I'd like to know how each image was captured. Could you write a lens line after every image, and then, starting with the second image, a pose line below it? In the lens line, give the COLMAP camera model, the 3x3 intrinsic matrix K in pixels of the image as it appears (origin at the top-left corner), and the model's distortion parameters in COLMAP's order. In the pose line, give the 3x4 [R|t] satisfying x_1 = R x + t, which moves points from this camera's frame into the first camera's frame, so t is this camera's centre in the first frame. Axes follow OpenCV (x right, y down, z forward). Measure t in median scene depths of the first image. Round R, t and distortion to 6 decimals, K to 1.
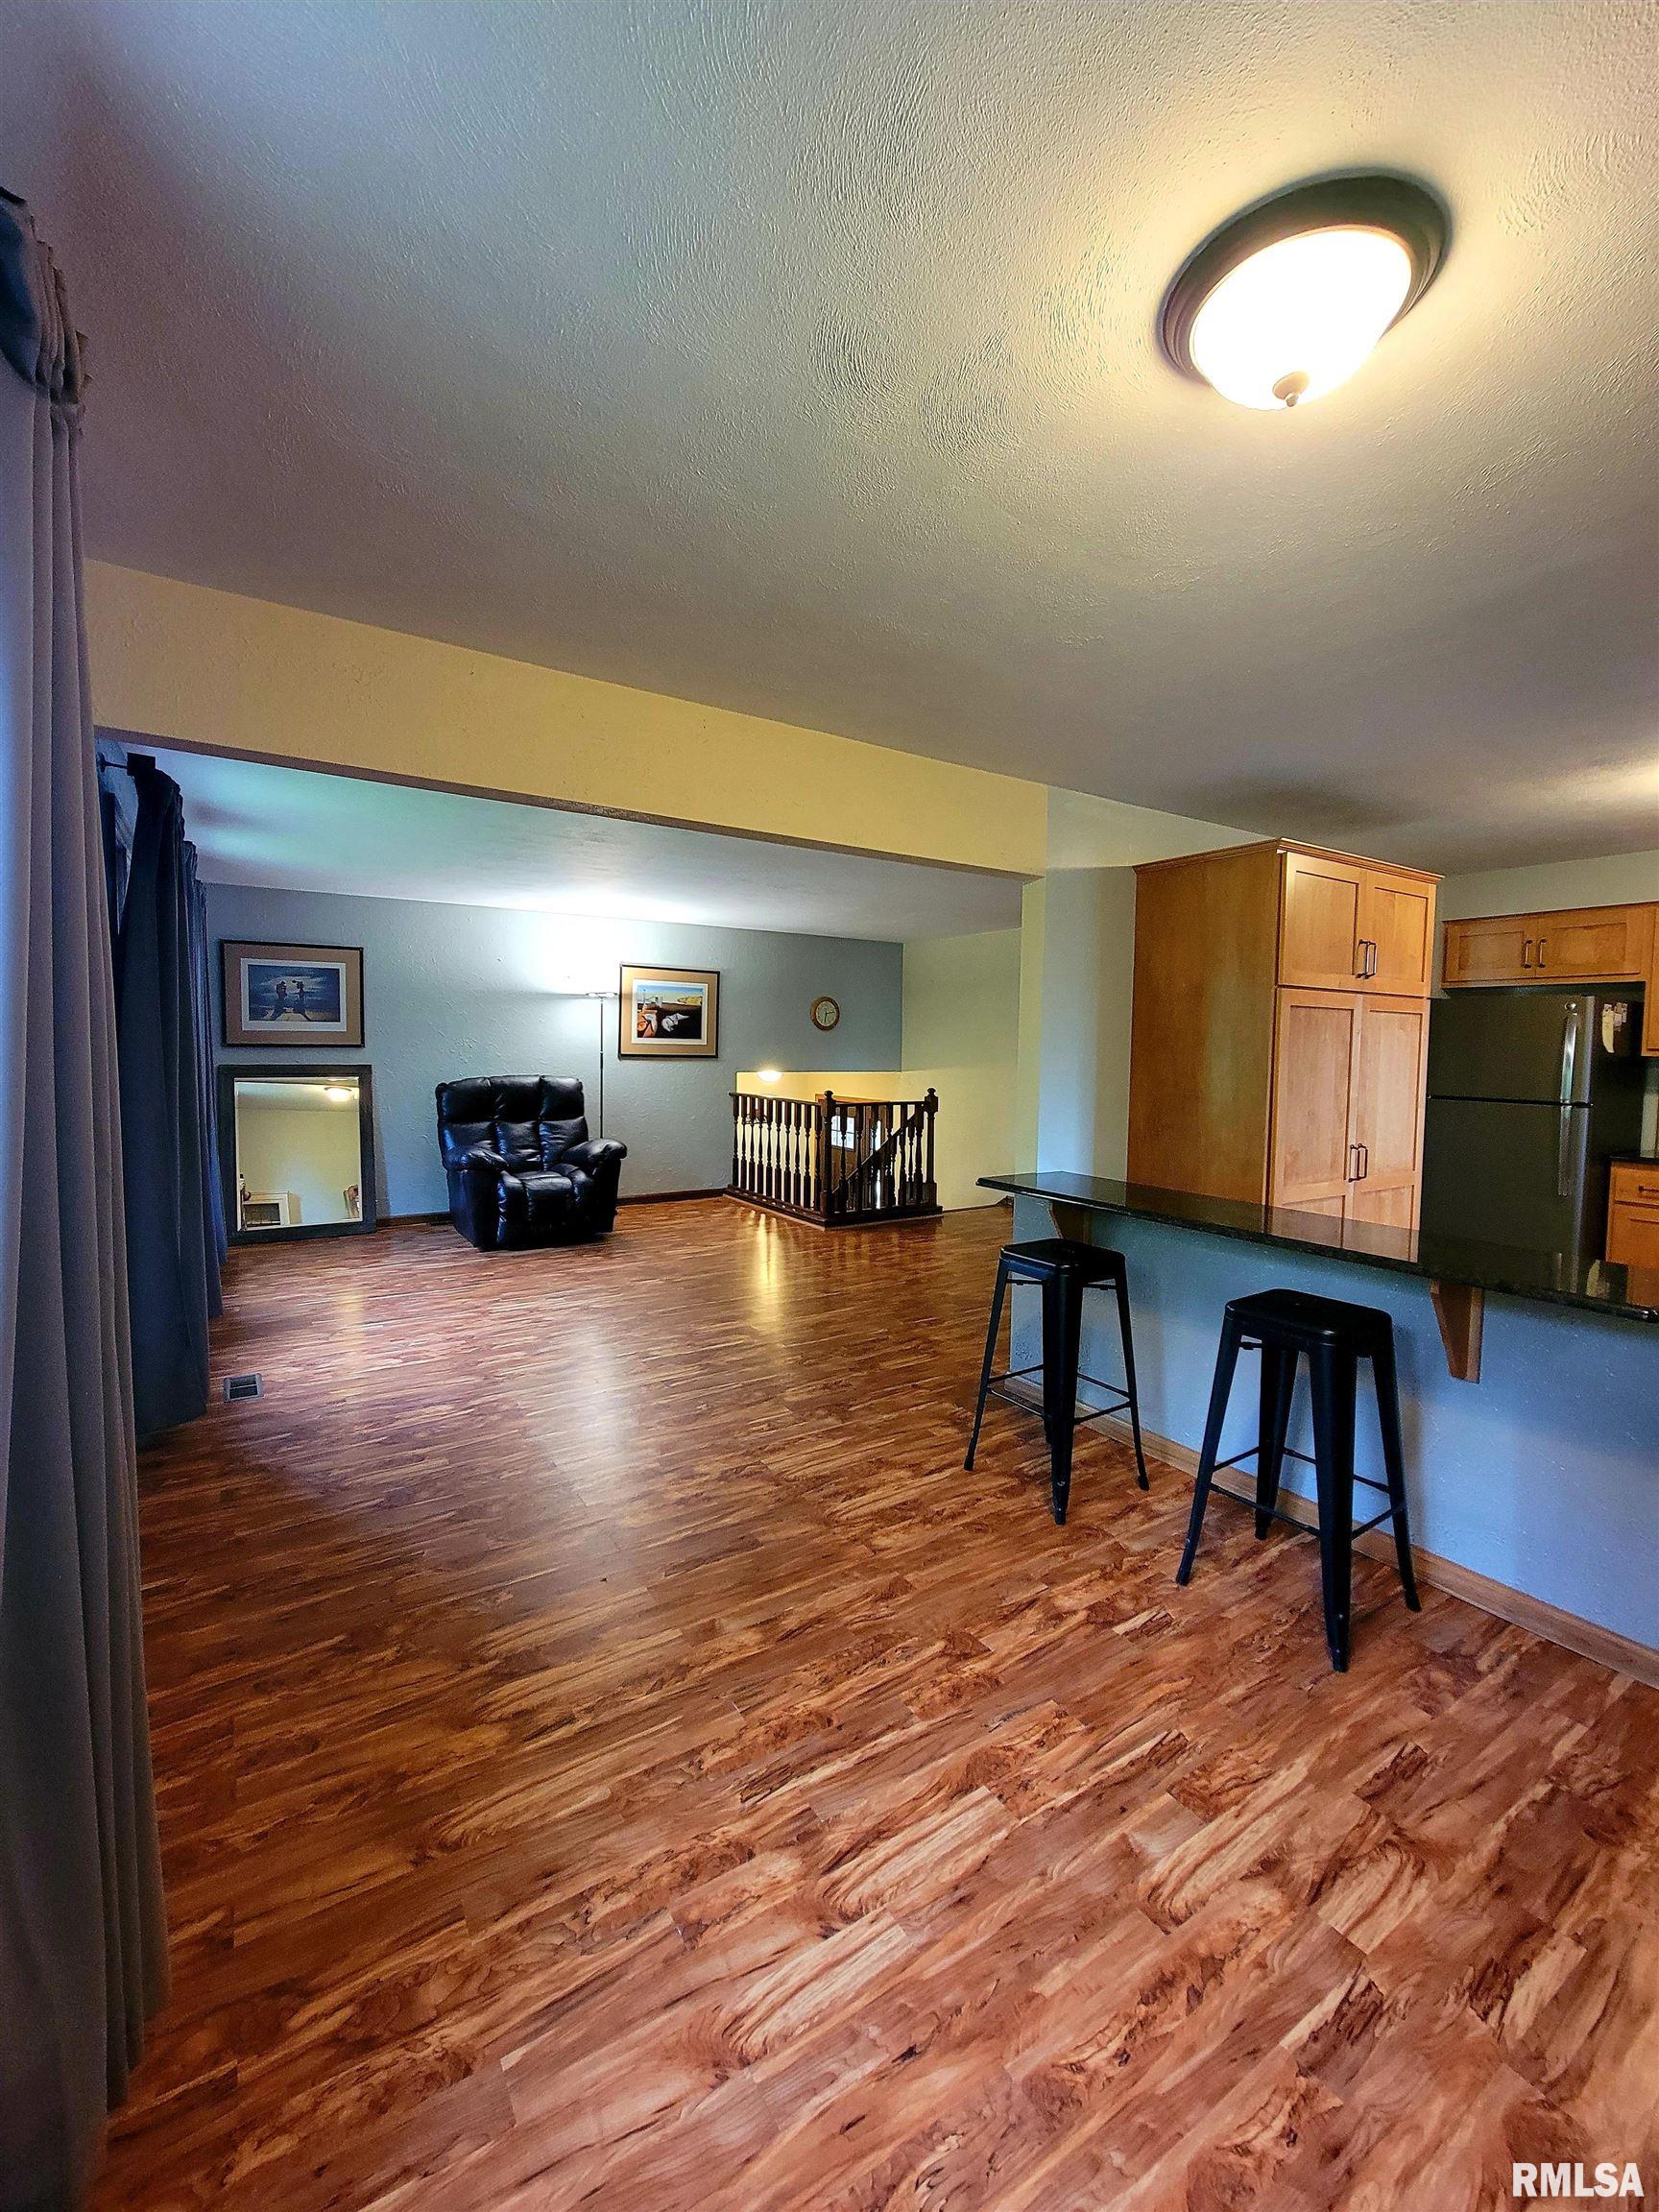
lens RADIAL K [[899.3, 0, 810.0], [0, 899.3, 1100.9], [0, 0, 1]] dist [0.001970, -0.004571]
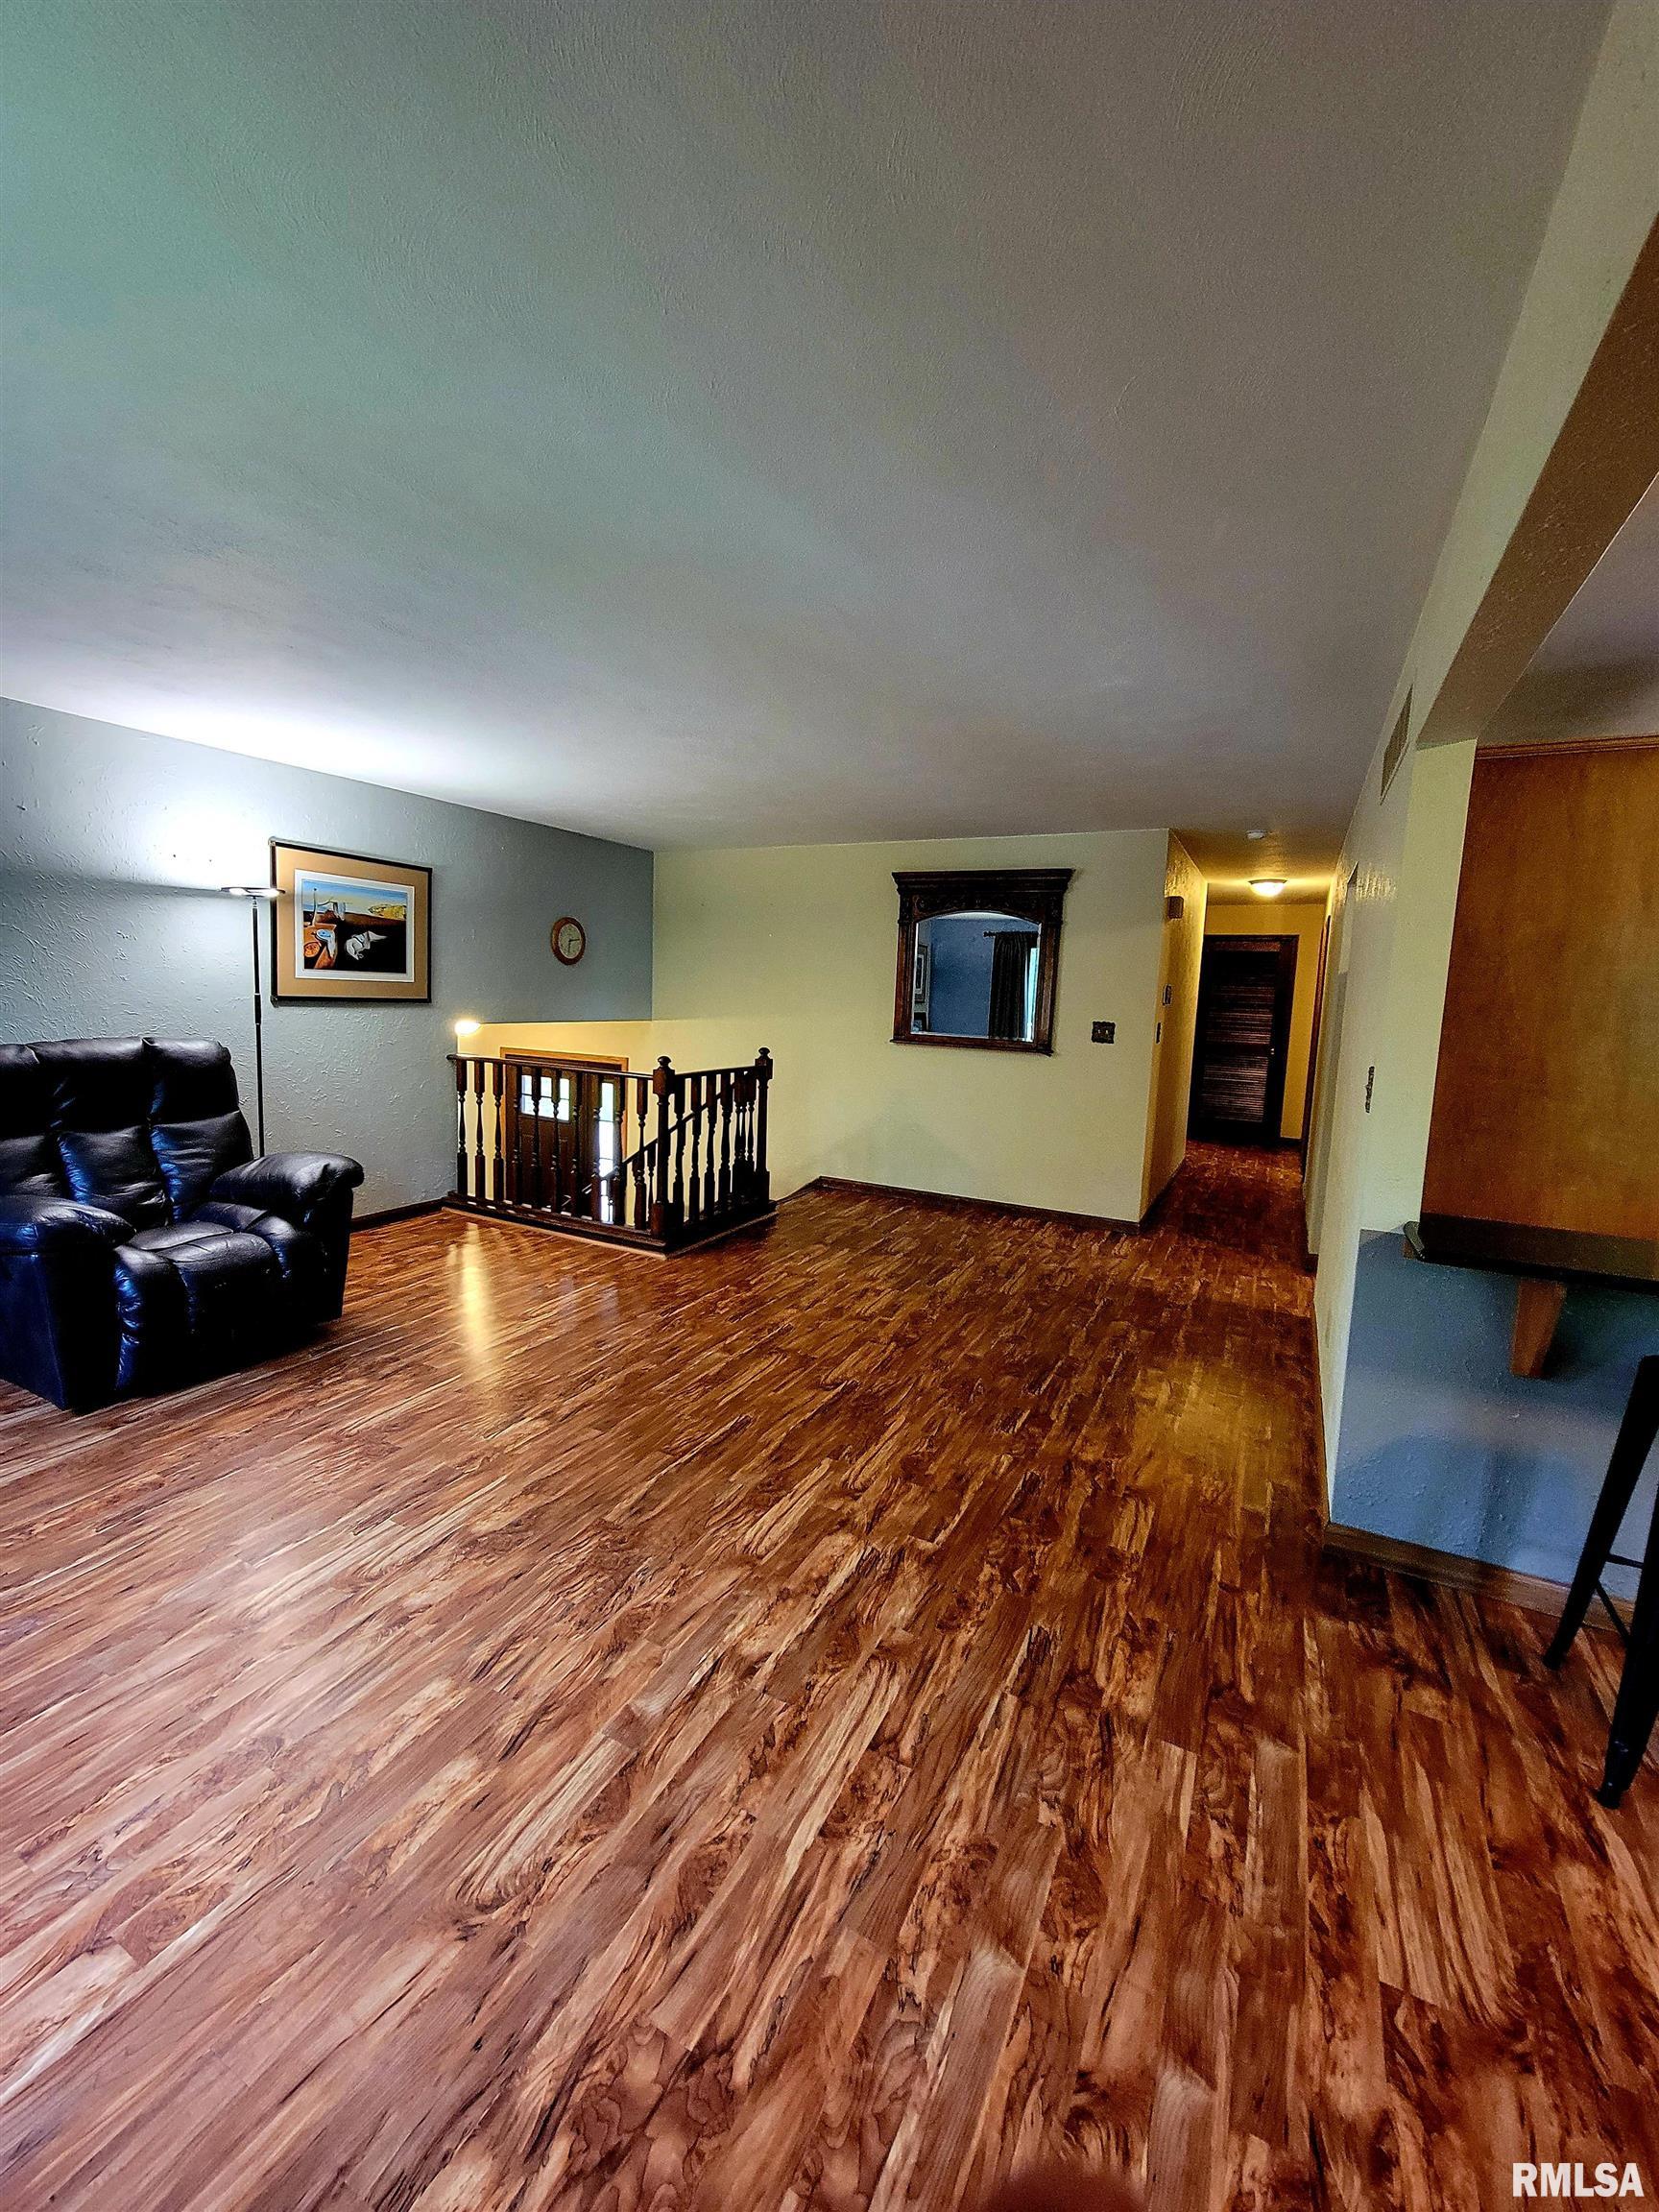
lens RADIAL K [[899.3, 0, 805.6], [0, 899.3, 1089.2], [0, 0, 1]] dist [0.001970, -0.004571]
pose [[0.870414, -0.037298, 0.490906, -0.382391], [0.007537, 0.998019, 0.062464, -0.048674], [-0.492263, -0.050670, 0.868971, 0.600736]]
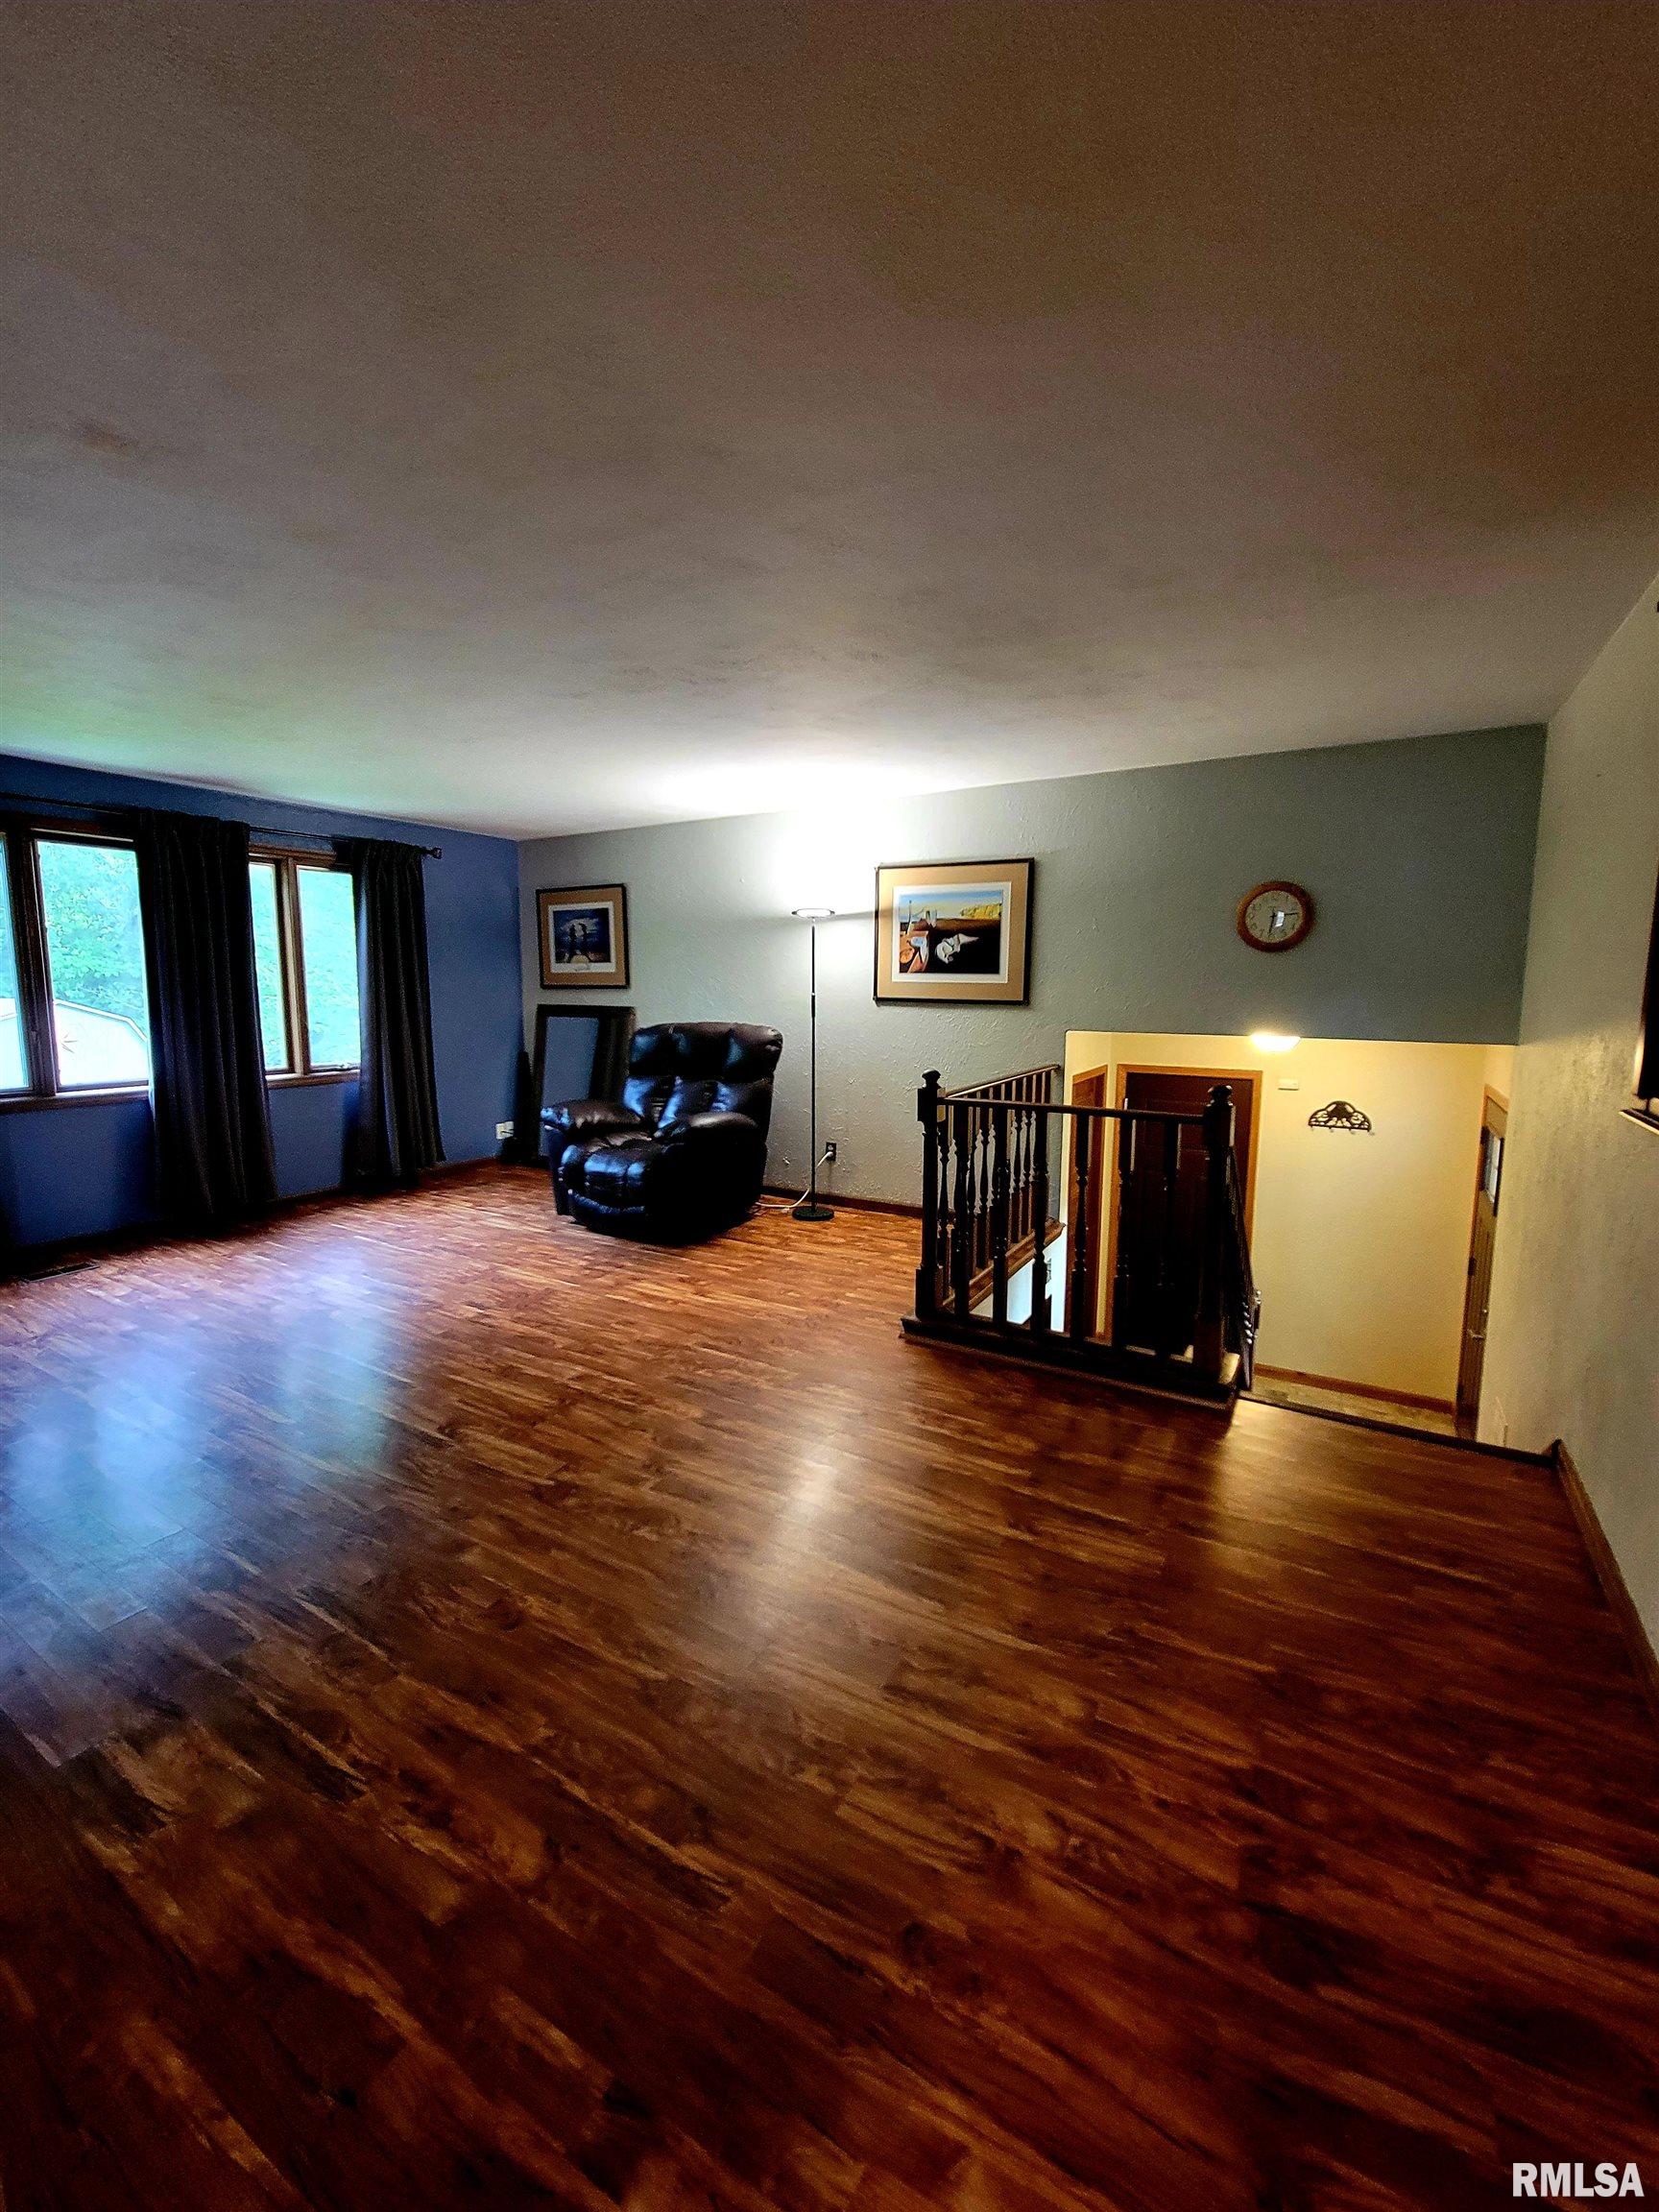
lens RADIAL K [[899.3, 0, 813.9], [0, 899.3, 1091.9], [0, 0, 1]] dist [0.001970, -0.004571]
pose [[0.443618, 0.095815, -0.891079, 0.756935], [-0.056806, 0.995276, 0.078738, -0.059523], [0.894414, 0.015689, 0.446965, 1.229021]]
